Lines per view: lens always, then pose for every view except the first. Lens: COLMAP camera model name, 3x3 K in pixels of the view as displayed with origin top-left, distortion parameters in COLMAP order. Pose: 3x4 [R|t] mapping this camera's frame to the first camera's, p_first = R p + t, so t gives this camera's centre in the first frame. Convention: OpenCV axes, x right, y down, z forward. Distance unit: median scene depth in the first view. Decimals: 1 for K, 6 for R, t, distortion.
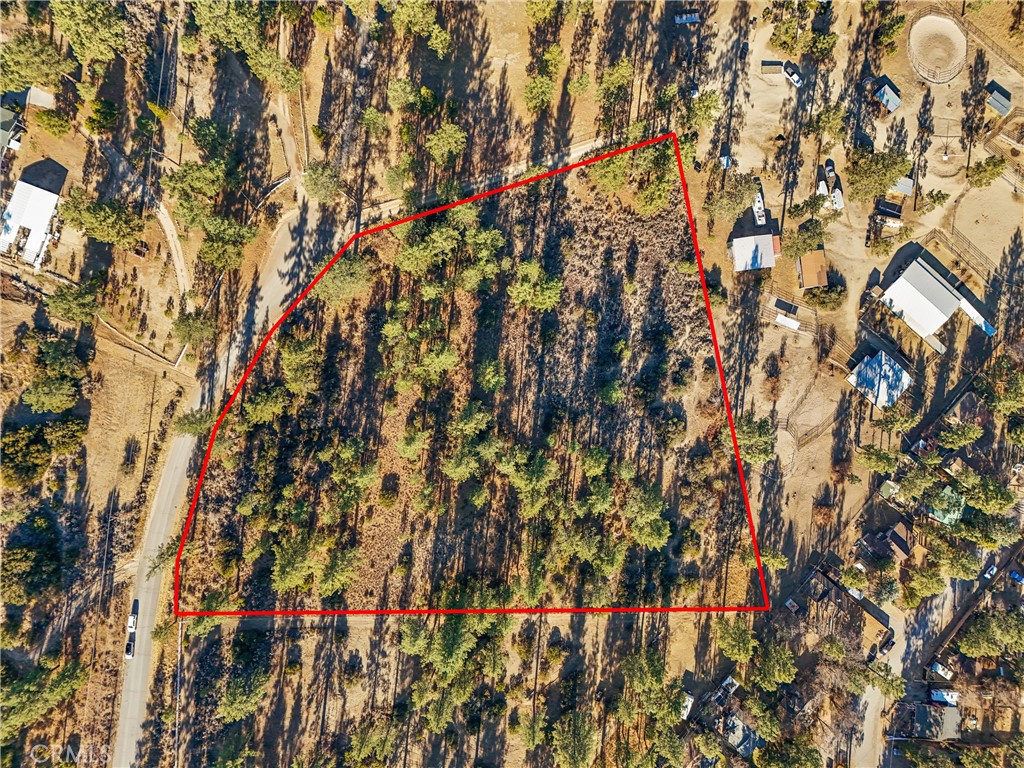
lens RADIAL K [[767.6, 0, 512.0], [0, 767.6, 384.0], [0, 0, 1]] dist [0.052251, -0.039480]
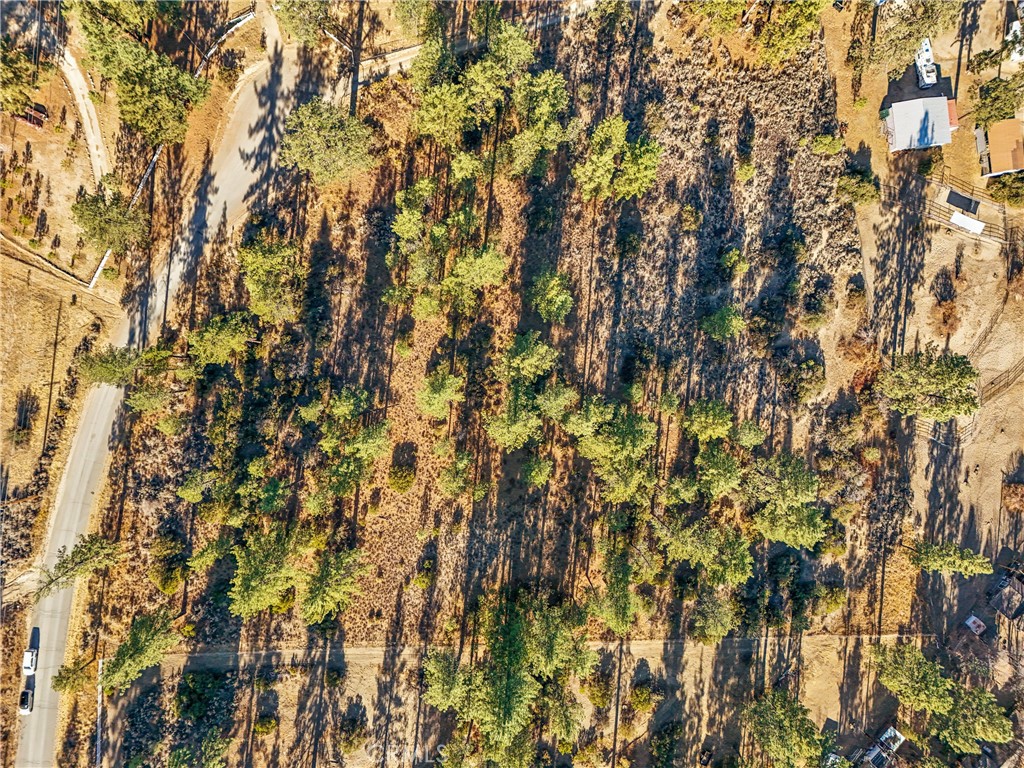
lens RADIAL K [[767.6, 0, 512.0], [0, 767.6, 384.0], [0, 0, 1]] dist [0.052251, -0.039480]
pose [[0.999908, -0.007824, 0.011110, -0.067813], [0.007806, 0.999968, 0.001678, 0.062926], [-0.011123, -0.001591, 0.999937, 0.300512]]
